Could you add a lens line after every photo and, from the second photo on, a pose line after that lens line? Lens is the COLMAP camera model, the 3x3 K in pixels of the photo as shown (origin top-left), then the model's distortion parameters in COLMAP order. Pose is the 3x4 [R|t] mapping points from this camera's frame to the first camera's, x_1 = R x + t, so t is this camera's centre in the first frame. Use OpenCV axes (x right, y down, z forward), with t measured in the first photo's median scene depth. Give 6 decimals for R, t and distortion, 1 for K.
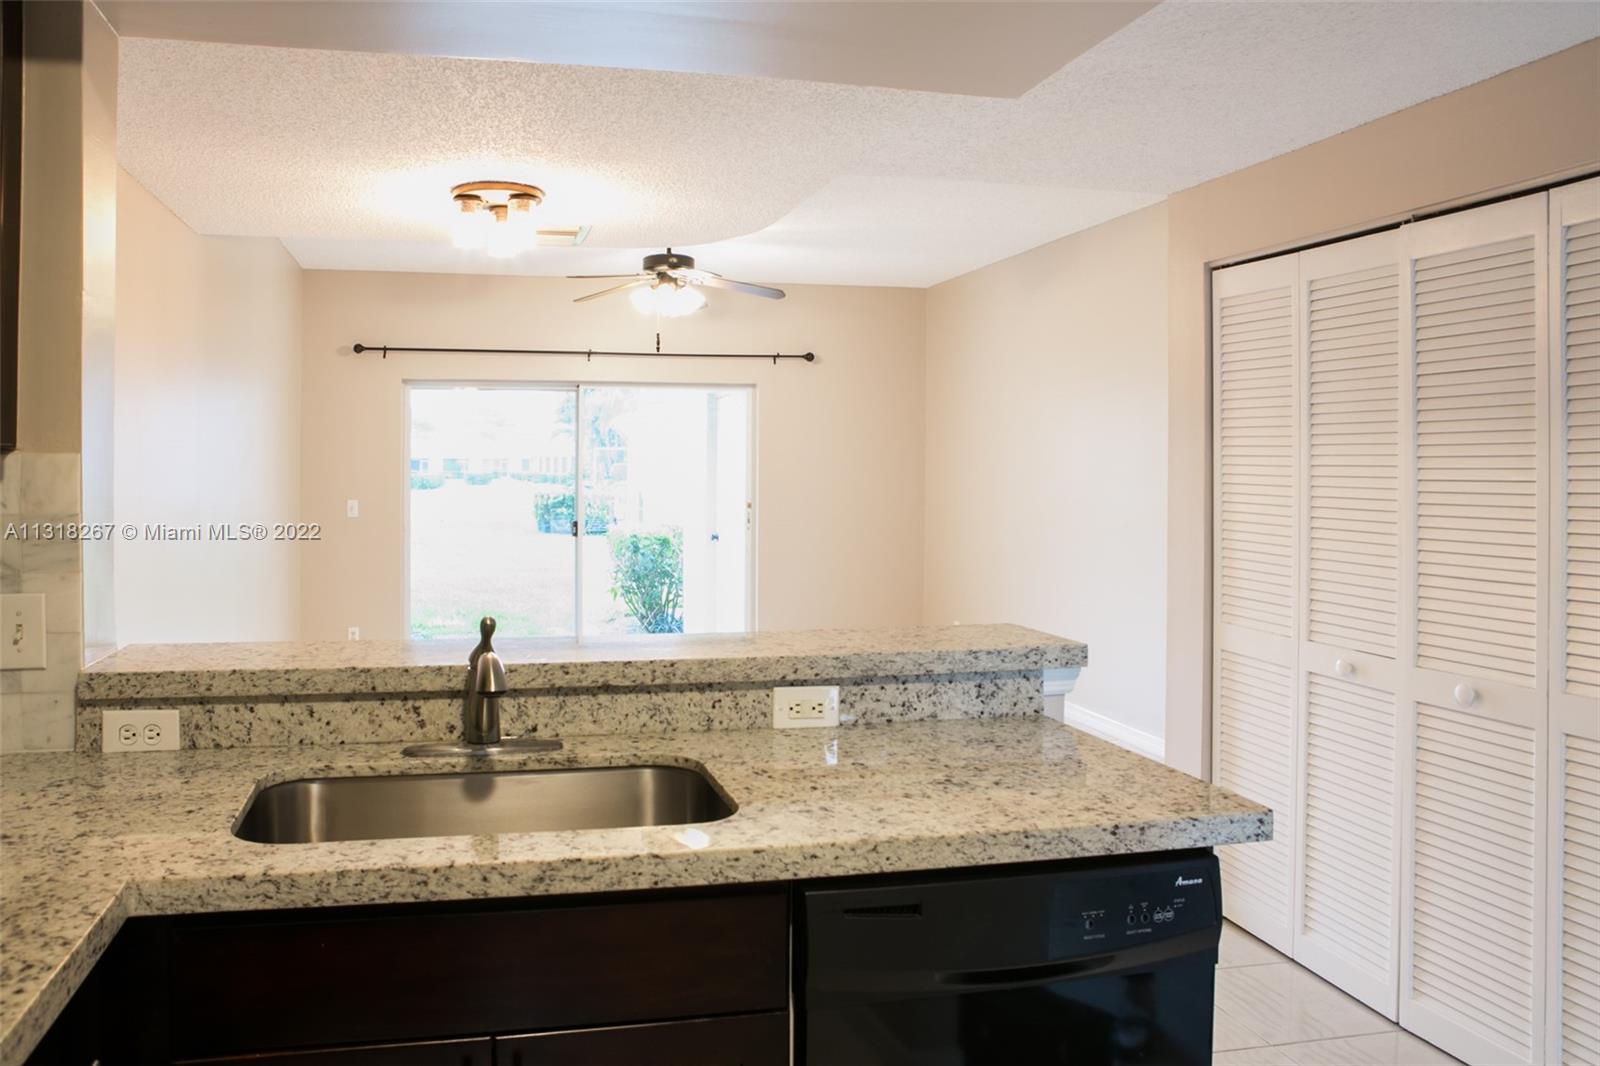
lens RADIAL K [[1200.2, 0, 706.2], [0, 1200.2, 463.1], [0, 0, 1]] dist [-0.105120, 0.095987]
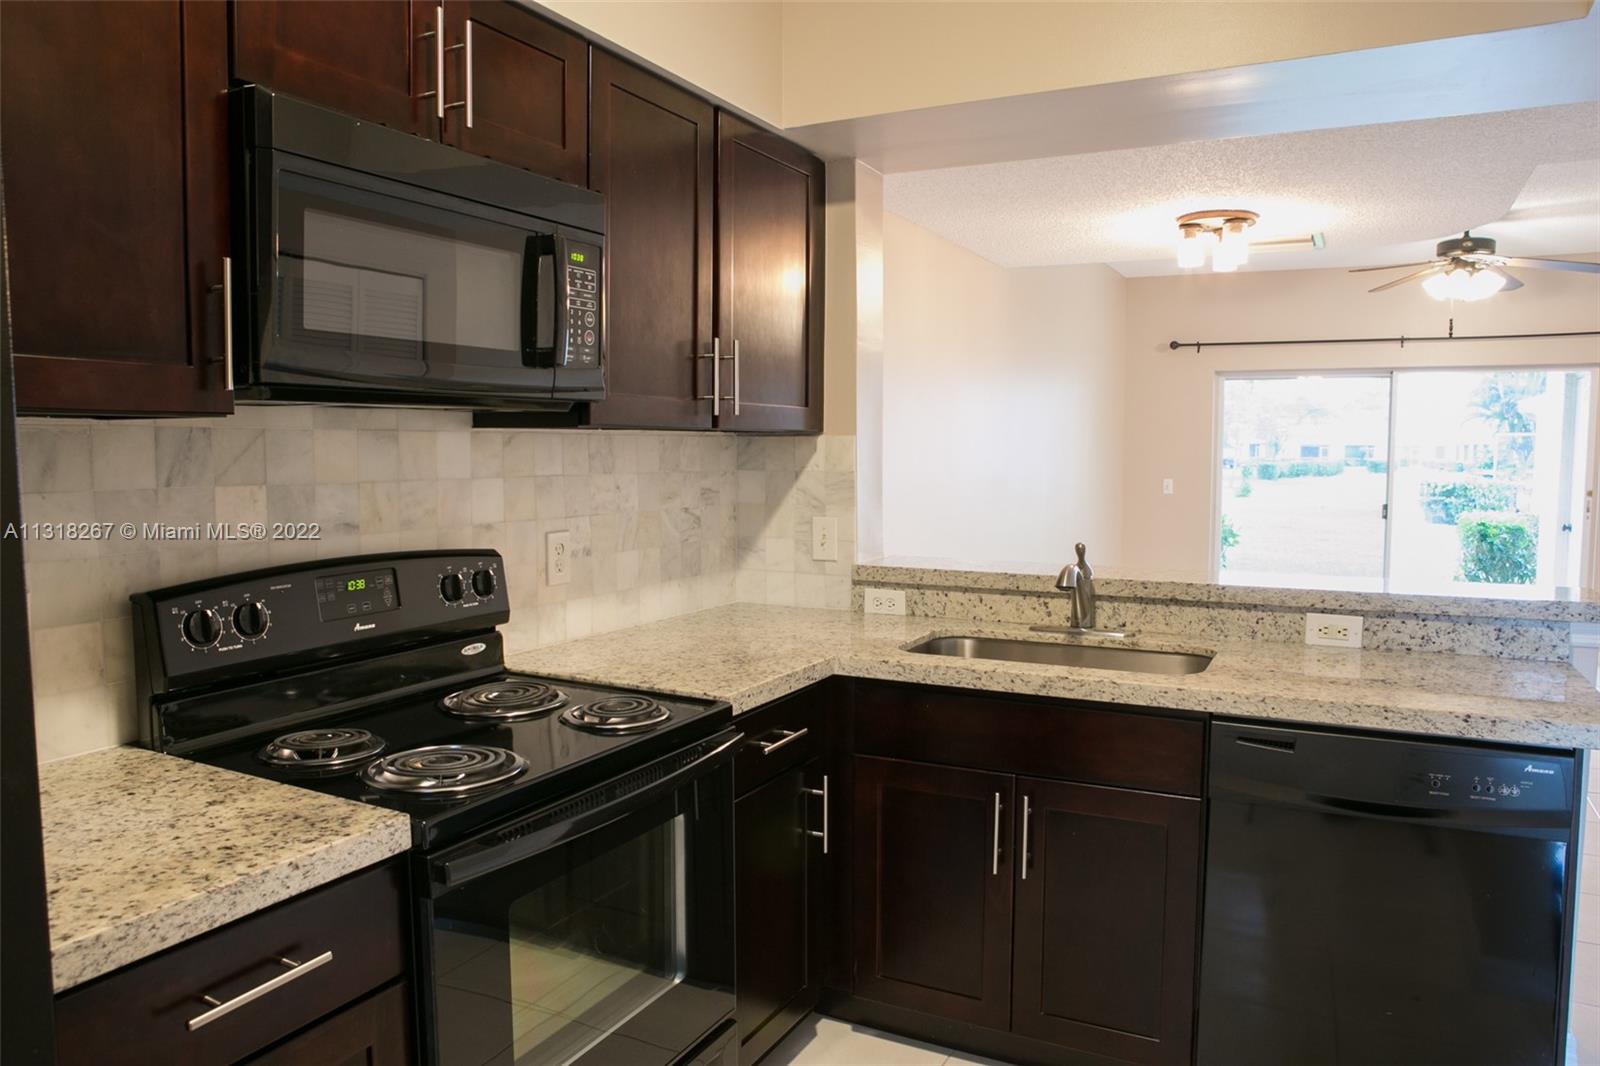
lens RADIAL K [[1165.8, 0, 800.0], [0, 1165.8, 533.0], [0, 0, 1]] dist [-0.037922, 0.002693]
pose [[0.785756, 0.045426, -0.616866, 0.406080], [-0.001254, 0.997415, 0.071852, 0.010187], [0.618535, -0.055685, 0.783782, -0.339660]]
